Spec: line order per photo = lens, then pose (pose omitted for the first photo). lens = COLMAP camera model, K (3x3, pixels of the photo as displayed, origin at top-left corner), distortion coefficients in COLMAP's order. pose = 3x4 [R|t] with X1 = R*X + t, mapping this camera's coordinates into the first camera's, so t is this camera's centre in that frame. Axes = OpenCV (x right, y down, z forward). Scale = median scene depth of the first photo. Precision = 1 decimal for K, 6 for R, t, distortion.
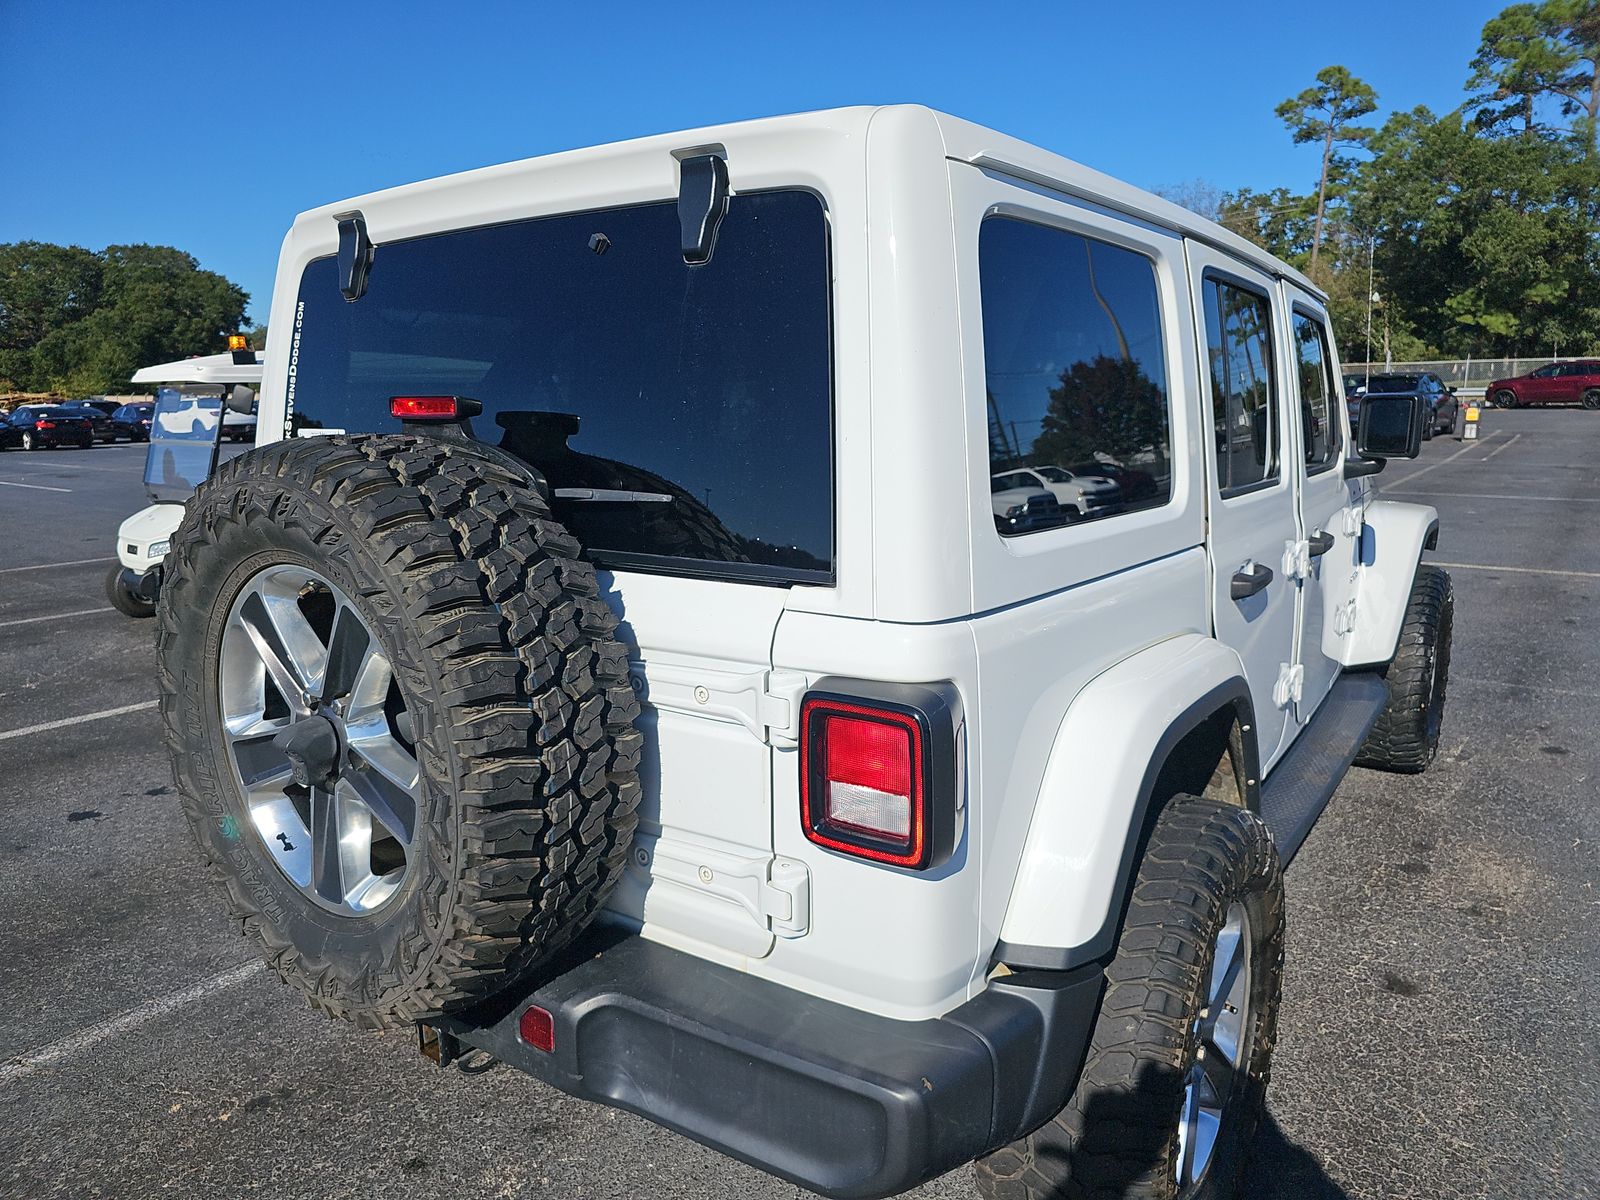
lens RADIAL K [[1095.7, 0, 796.0], [0, 1095.7, 597.0], [0, 0, 1]] dist [0.018311, -0.017731]
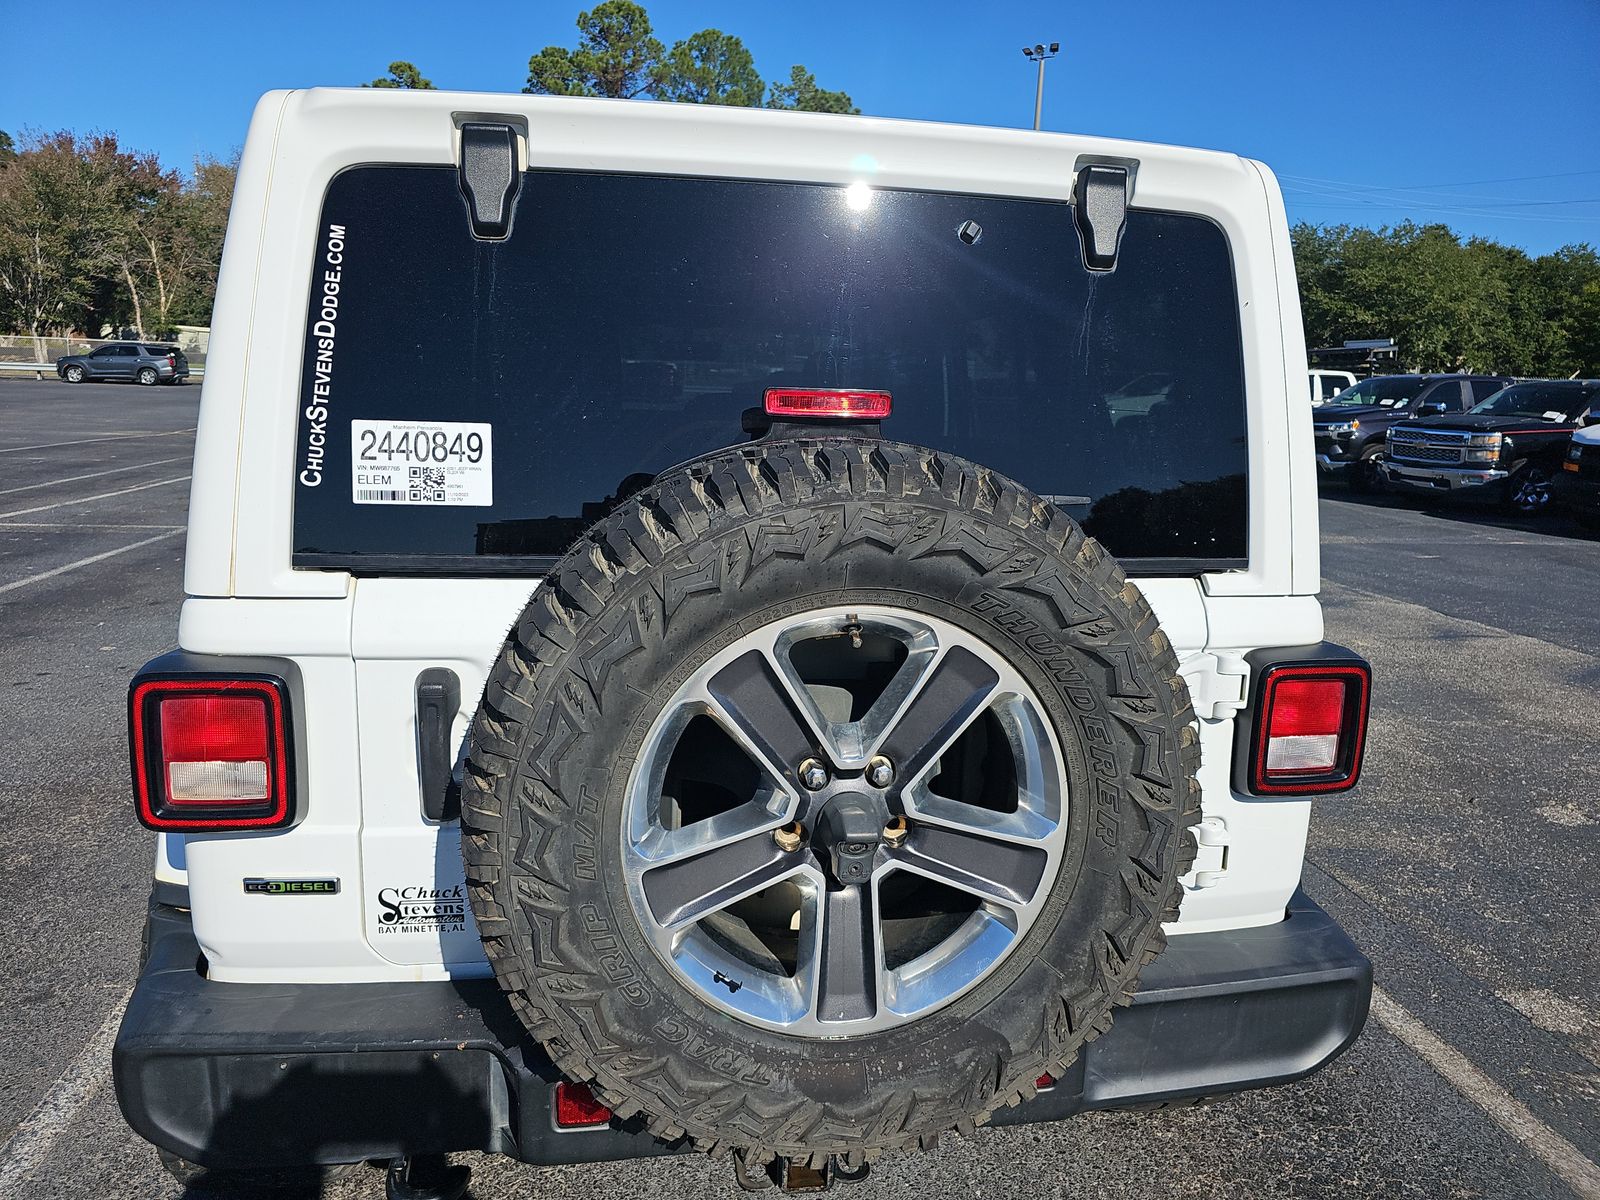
lens RADIAL K [[1095.7, 0, 796.0], [0, 1095.7, 597.0], [0, 0, 1]] dist [0.018311, -0.017731]
pose [[0.699239, -0.100920, 0.707729, -0.846337], [0.088951, 0.994574, 0.053939, -0.066307], [-0.709332, 0.025237, 0.704422, 0.395000]]
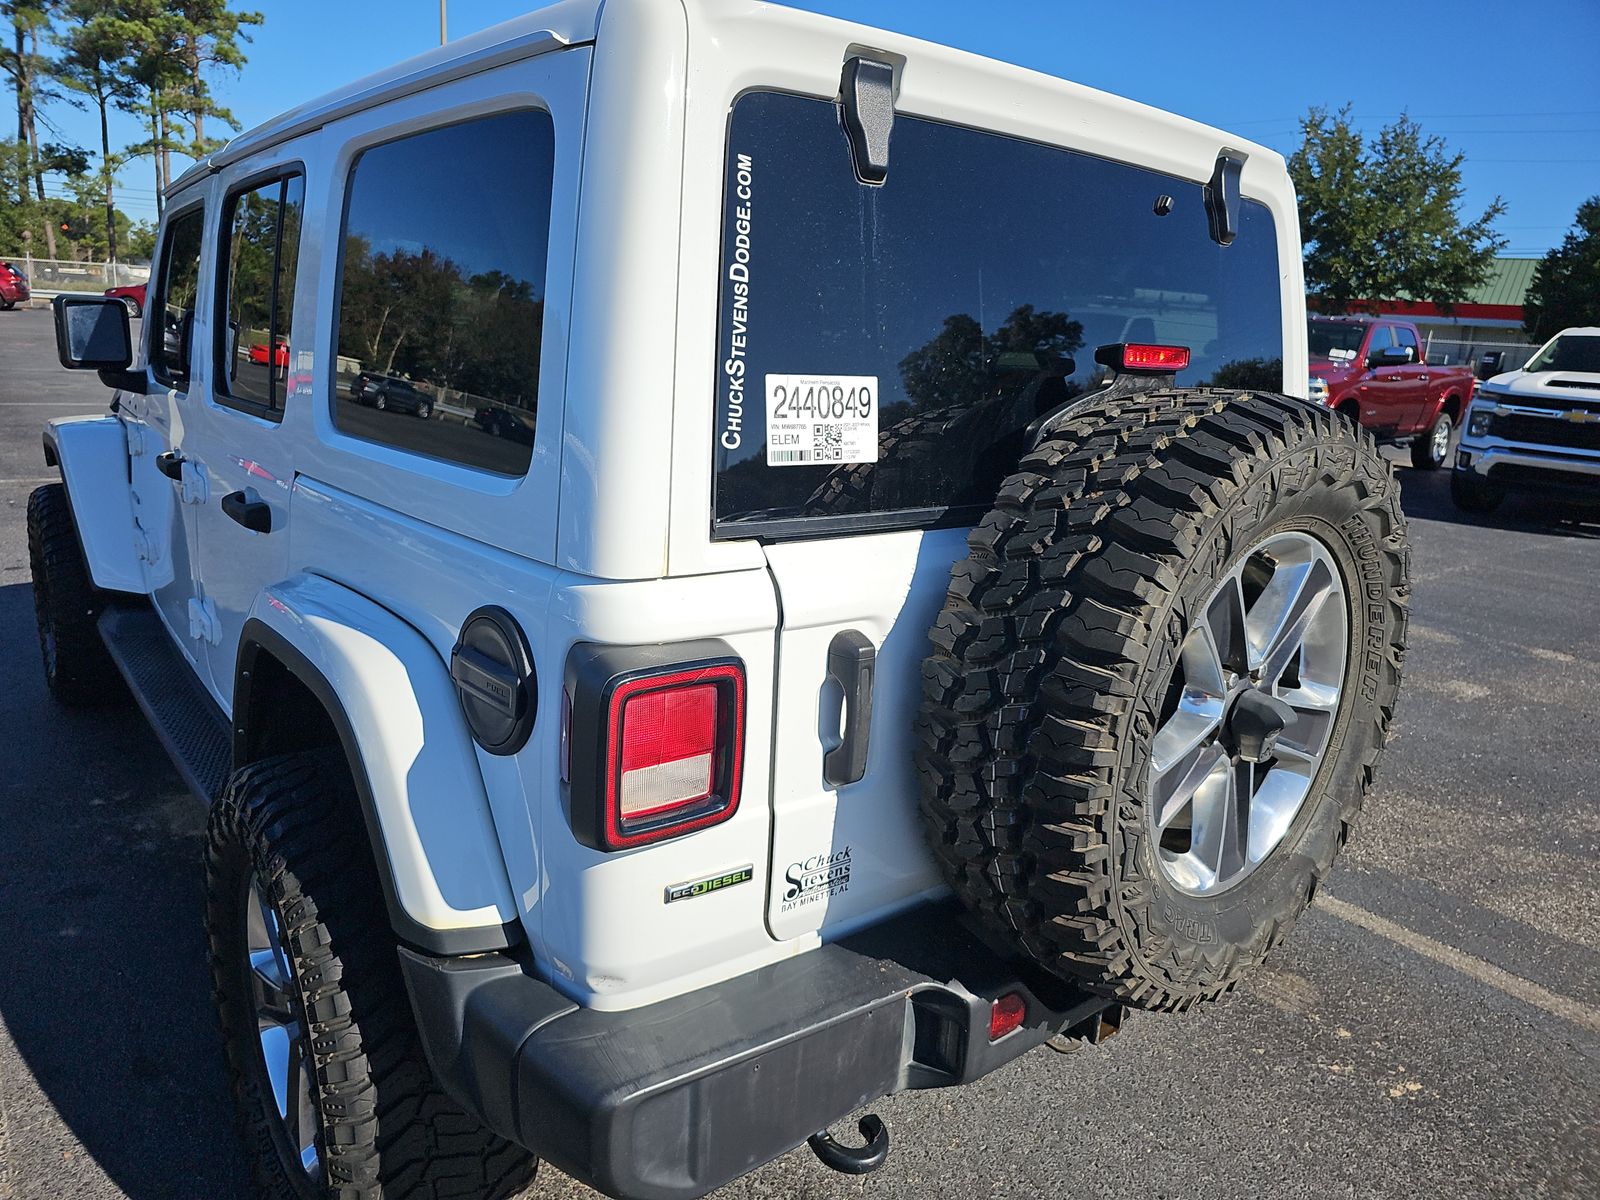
lens RADIAL K [[1095.7, 0, 793.6], [0, 1095.7, 608.3], [0, 0, 1]] dist [0.018311, -0.017731]
pose [[0.247003, -0.212273, 0.945479, -1.193909], [0.119434, 0.974941, 0.187686, -0.157319], [-0.961626, 0.066564, 0.266166, 0.946377]]
